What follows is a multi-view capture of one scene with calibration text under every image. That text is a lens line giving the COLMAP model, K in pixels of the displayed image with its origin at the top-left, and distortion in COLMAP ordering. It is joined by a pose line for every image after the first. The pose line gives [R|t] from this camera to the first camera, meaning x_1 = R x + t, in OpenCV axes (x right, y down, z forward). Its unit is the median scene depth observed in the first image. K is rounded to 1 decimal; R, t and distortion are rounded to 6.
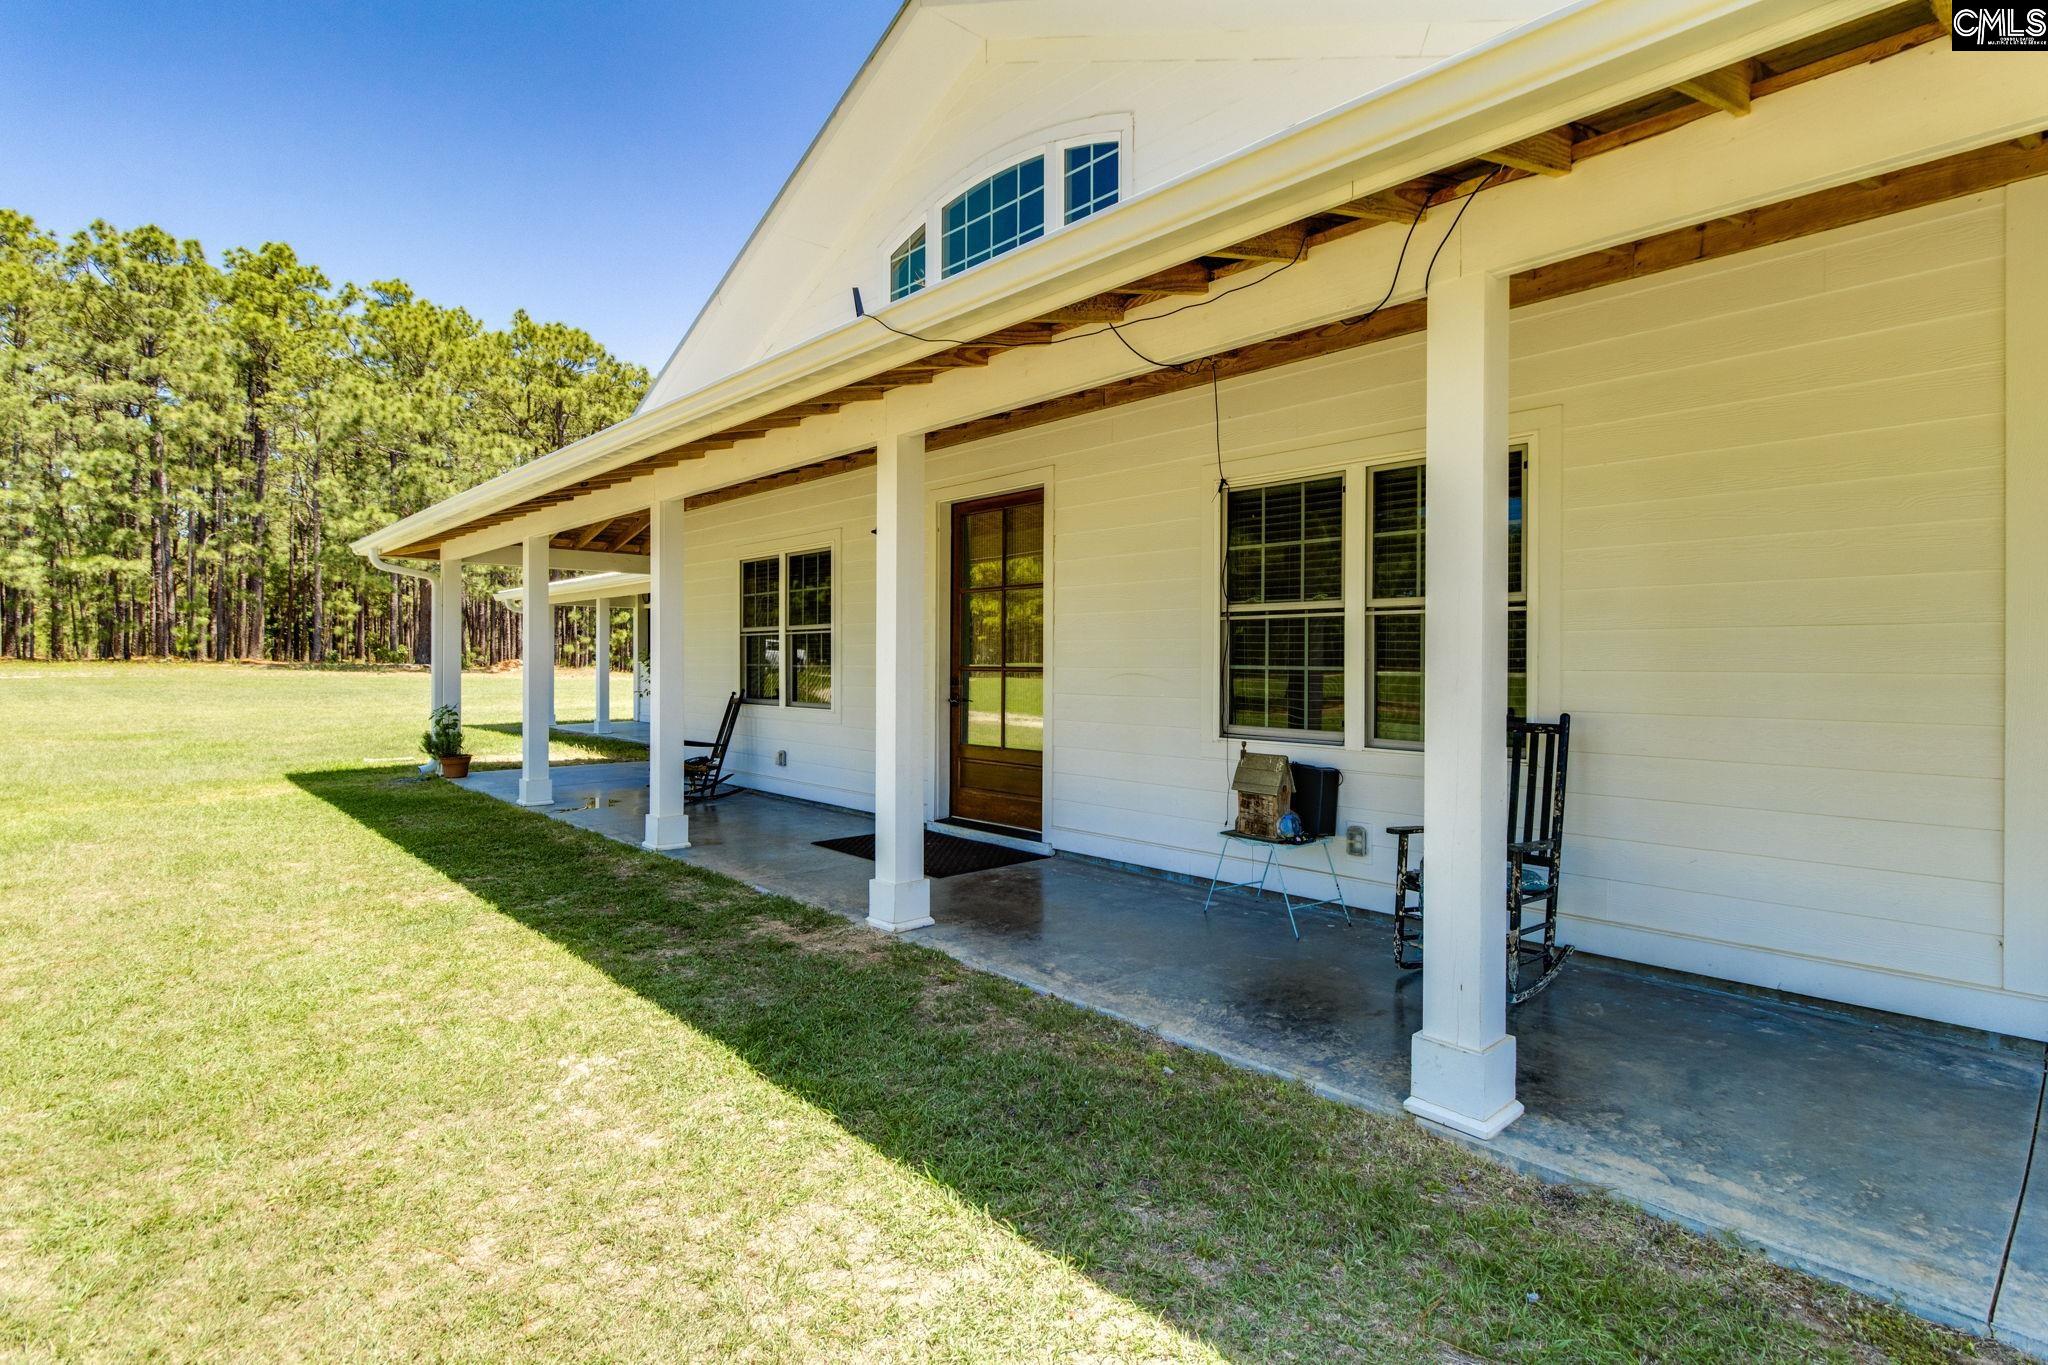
lens RADIAL K [[1027.2, 0, 1024.0], [0, 1027.2, 682.5], [0, 0, 1]] dist [-0.000178, -0.000012]
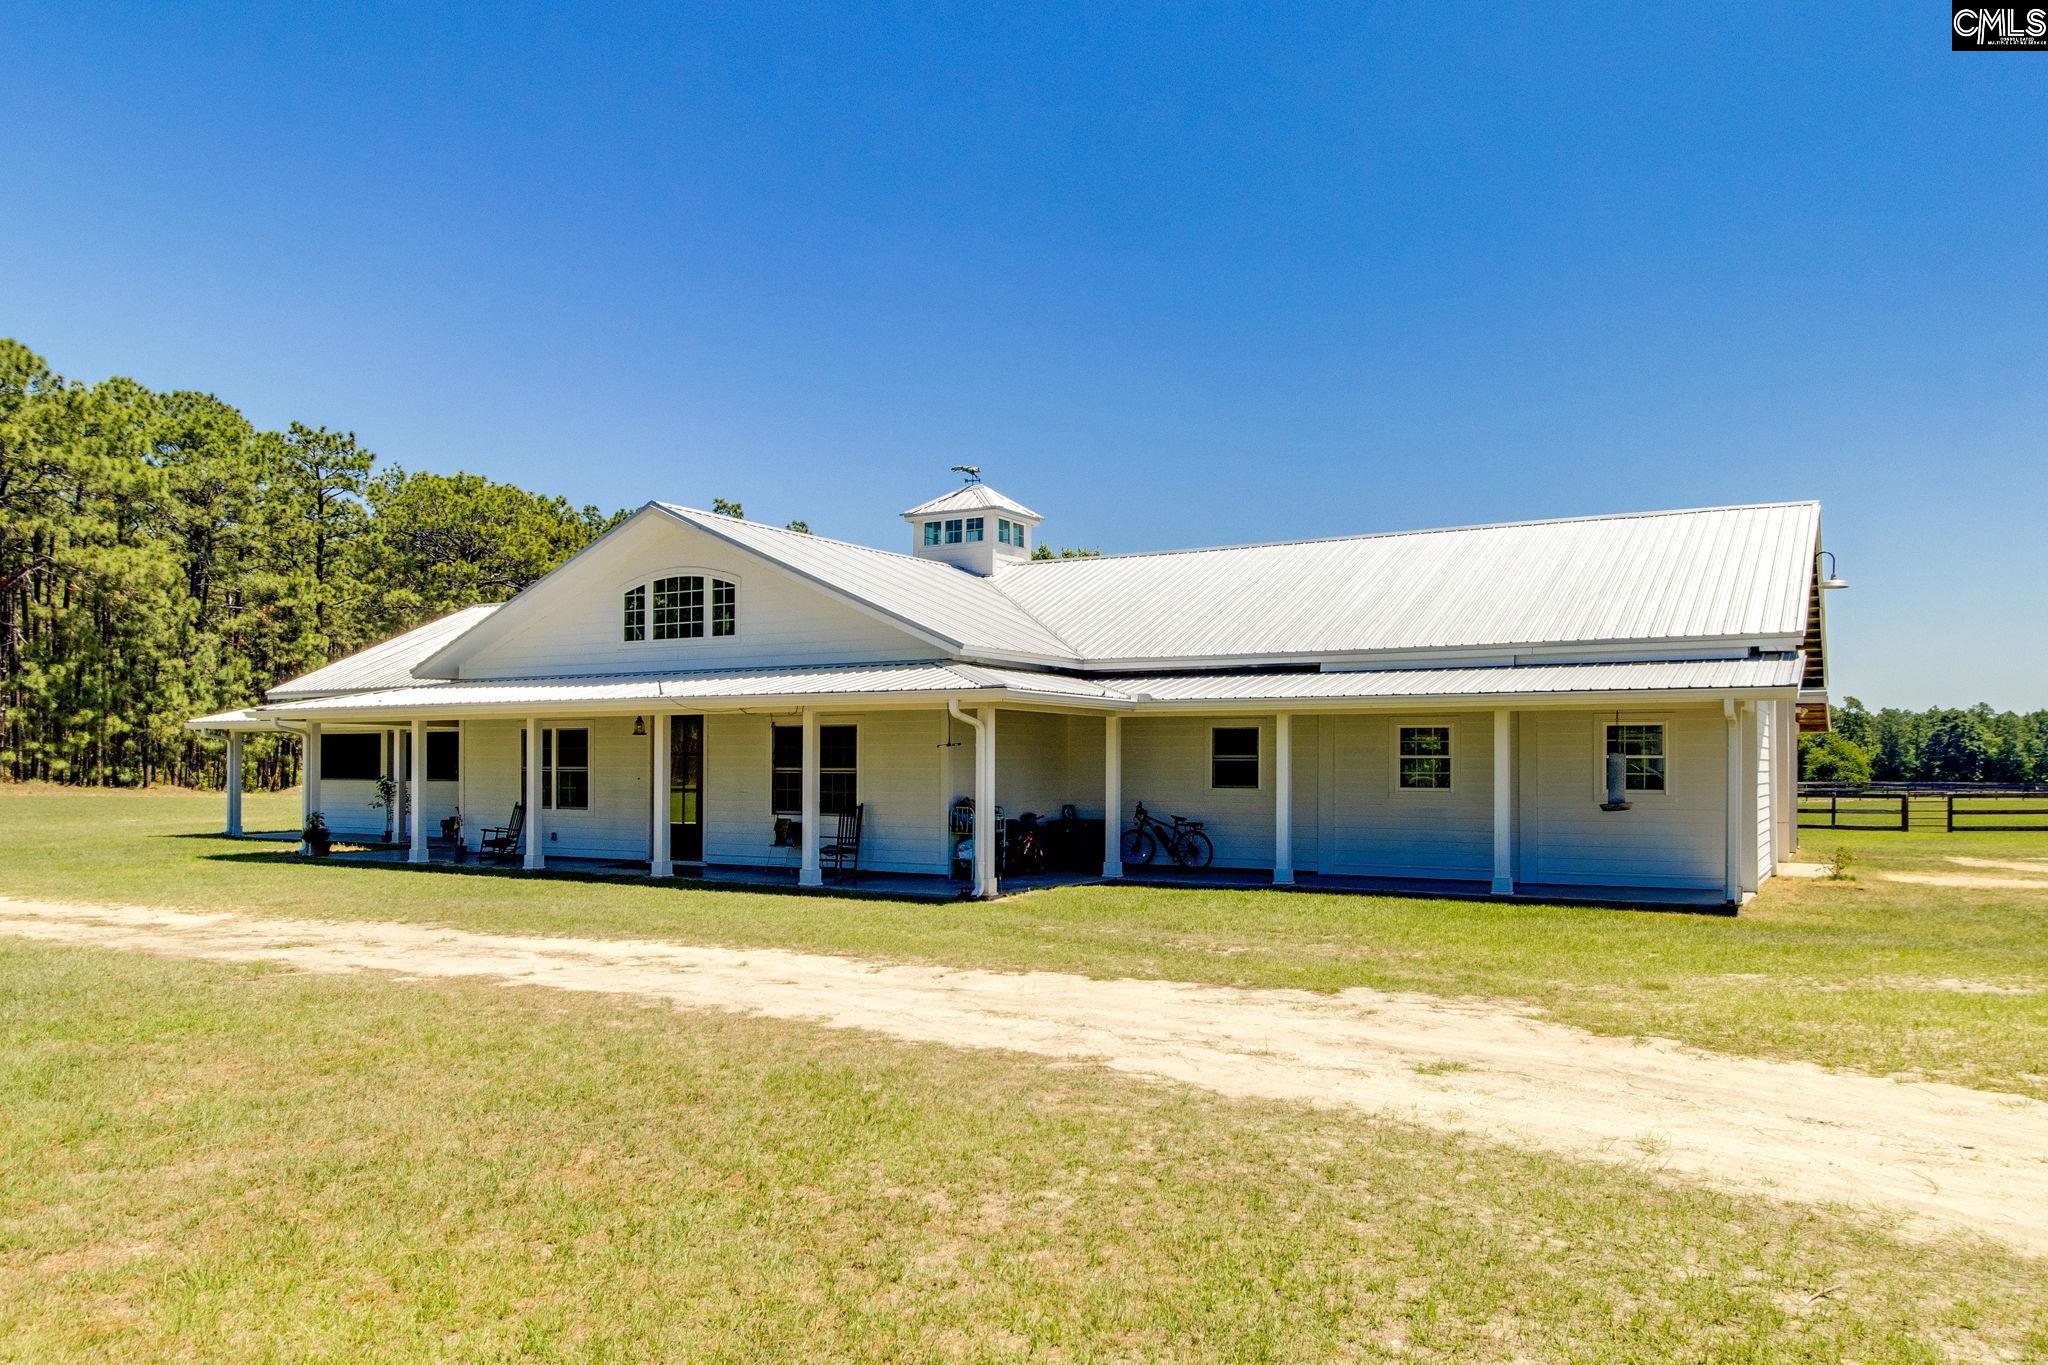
lens RADIAL K [[1577.8, 0, 1024.0], [0, 1577.8, 682.5], [0, 0, 1]] dist [-0.001591, -0.000018]
pose [[0.959703, 0.010315, 0.280826, -0.275125], [0.009010, 0.997683, -0.067436, -0.009120], [-0.280871, 0.067249, 0.957387, -2.546298]]
